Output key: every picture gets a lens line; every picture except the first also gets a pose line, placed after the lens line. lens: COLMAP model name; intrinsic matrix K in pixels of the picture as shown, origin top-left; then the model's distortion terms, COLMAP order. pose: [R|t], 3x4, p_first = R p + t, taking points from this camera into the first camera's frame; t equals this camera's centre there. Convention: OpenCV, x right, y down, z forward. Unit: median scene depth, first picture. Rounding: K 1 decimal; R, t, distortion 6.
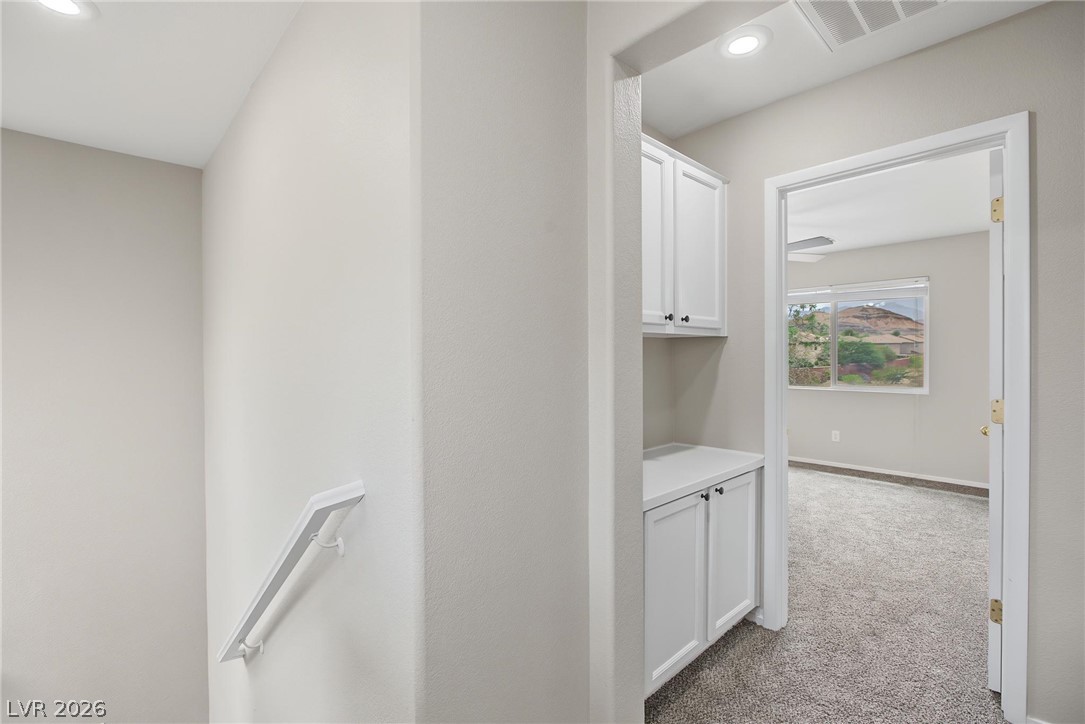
lens RADIAL K [[493.6, 0, 542.5], [0, 493.6, 362.0], [0, 0, 1]] dist [-0.004654, 0.000465]
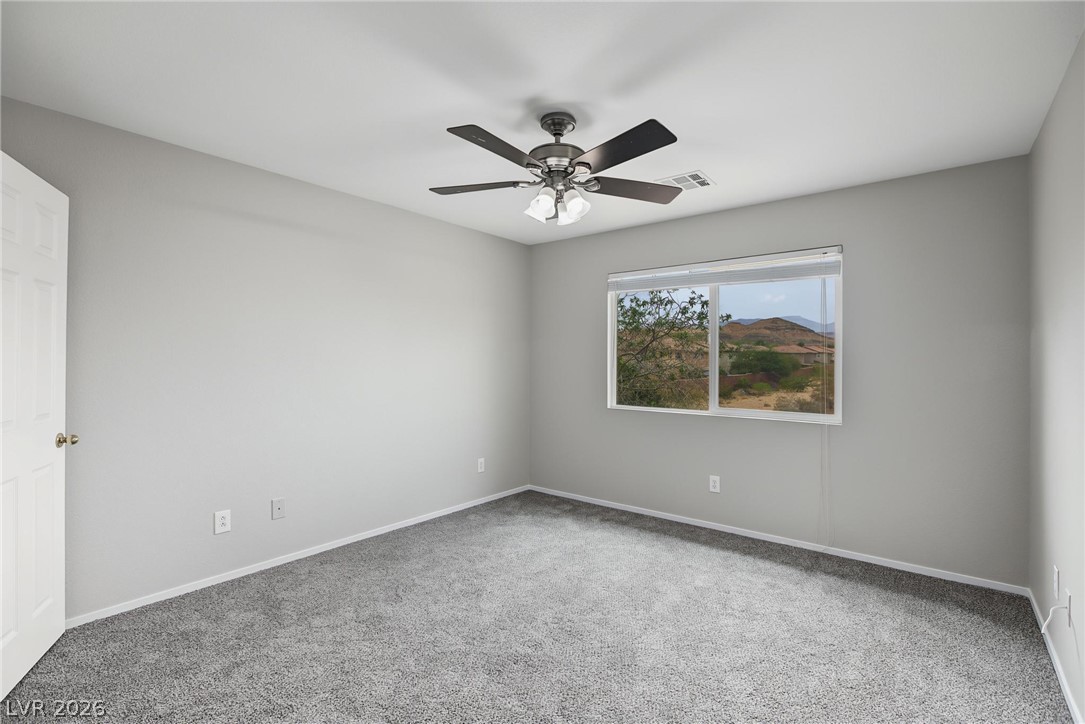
lens RADIAL K [[493.6, 0, 542.5], [0, 493.6, 362.0], [0, 0, 1]] dist [-0.004654, 0.000465]
pose [[0.990275, 0.009038, 0.138829, 0.260717], [-0.007242, 0.999884, -0.013436, -0.006122], [-0.138934, 0.012300, 0.990225, 0.353799]]
